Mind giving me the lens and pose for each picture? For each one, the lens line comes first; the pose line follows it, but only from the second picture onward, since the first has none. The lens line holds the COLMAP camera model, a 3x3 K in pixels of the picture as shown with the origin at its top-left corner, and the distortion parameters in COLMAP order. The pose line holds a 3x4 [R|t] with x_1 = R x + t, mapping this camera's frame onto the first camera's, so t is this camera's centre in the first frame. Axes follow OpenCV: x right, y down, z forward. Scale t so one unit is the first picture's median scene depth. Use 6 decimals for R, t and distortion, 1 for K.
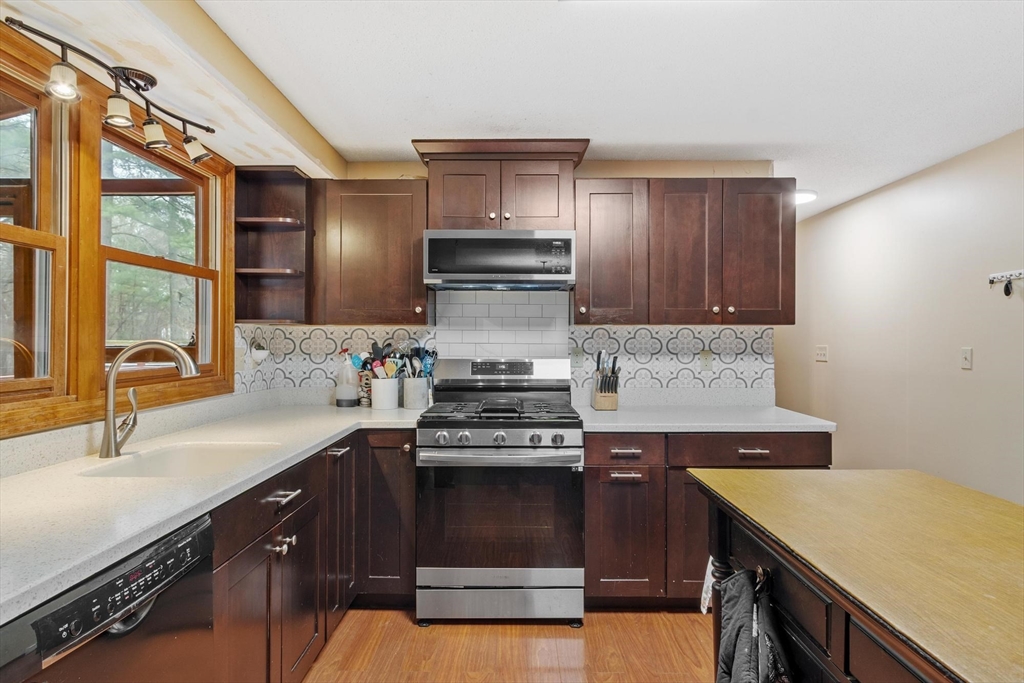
lens RADIAL K [[577.0, 0, 510.9], [0, 577.0, 339.5], [0, 0, 1]] dist [0.006608, 0.001781]
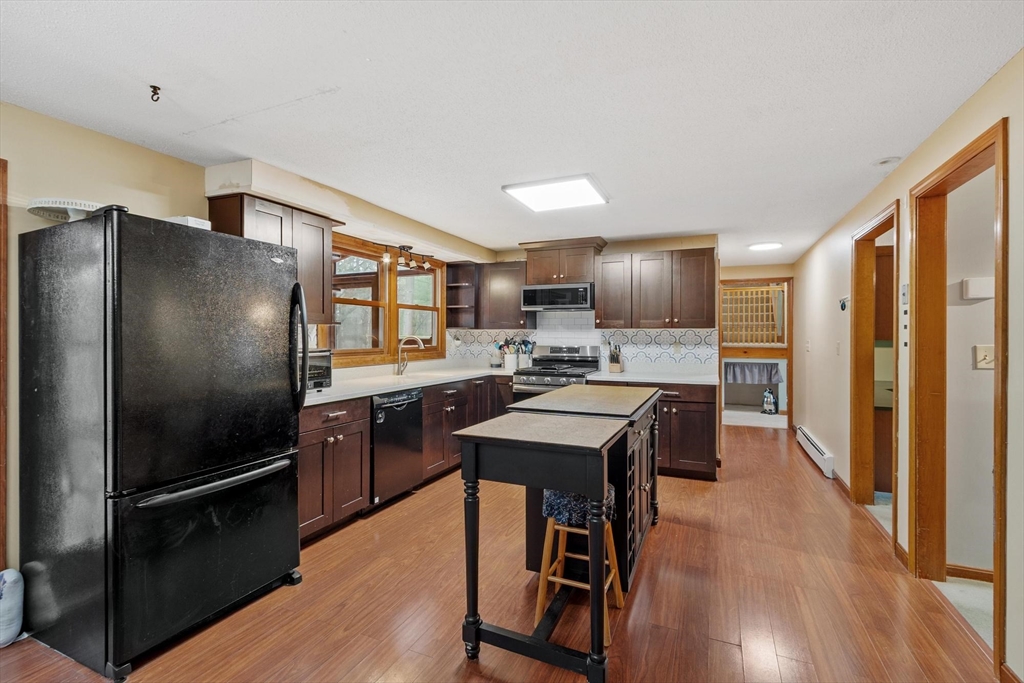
lens RADIAL K [[462.2, 0, 512.6], [0, 462.2, 338.7], [0, 0, 1]] dist [0.000405, 0.001004]
pose [[0.921117, 0.003706, -0.389268, 0.478745], [0.000172, 0.999951, 0.009926, -0.007302], [0.389286, -0.009210, 0.921071, -0.598973]]
